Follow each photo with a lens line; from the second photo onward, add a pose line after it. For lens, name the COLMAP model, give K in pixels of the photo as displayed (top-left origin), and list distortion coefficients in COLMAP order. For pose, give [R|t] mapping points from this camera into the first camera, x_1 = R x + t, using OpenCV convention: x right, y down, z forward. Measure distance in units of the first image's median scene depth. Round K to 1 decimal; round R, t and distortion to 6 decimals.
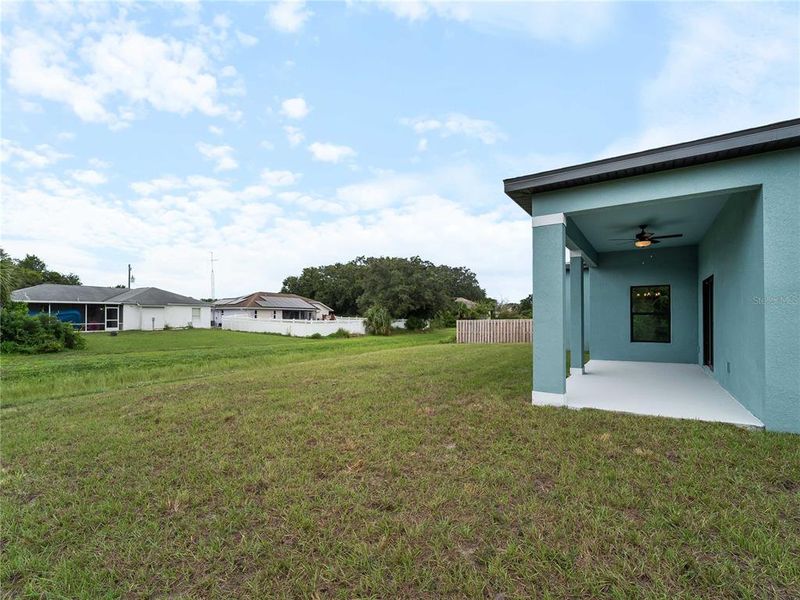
lens RADIAL K [[367.6, 0, 400.3], [0, 367.6, 316.8], [0, 0, 1]] dist [-0.000017, 0.000213]
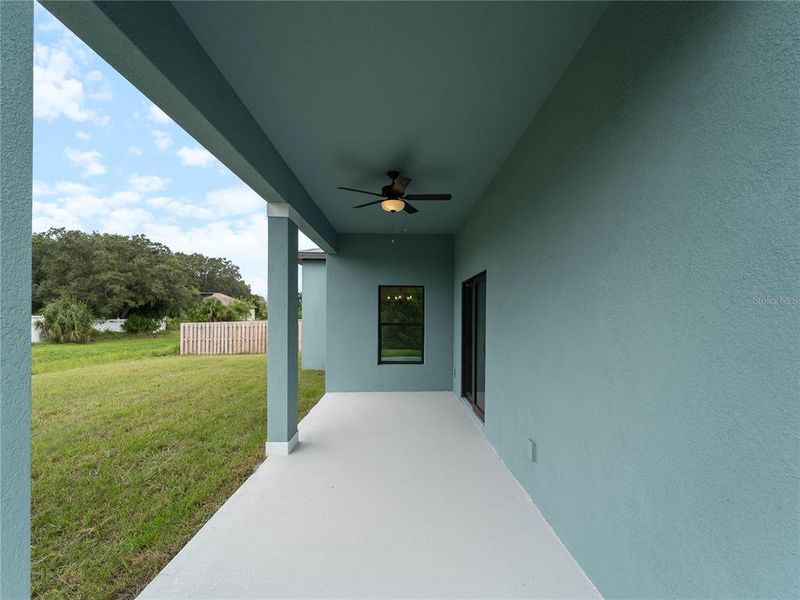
lens RADIAL K [[367.6, 0, 400.3], [0, 367.6, 316.8], [0, 0, 1]] dist [-0.000017, 0.000213]
pose [[0.825688, 0.006306, 0.564092, 0.061829], [-0.009631, 0.999949, 0.002920, -0.005928], [-0.564046, -0.007844, 0.825706, 0.092444]]
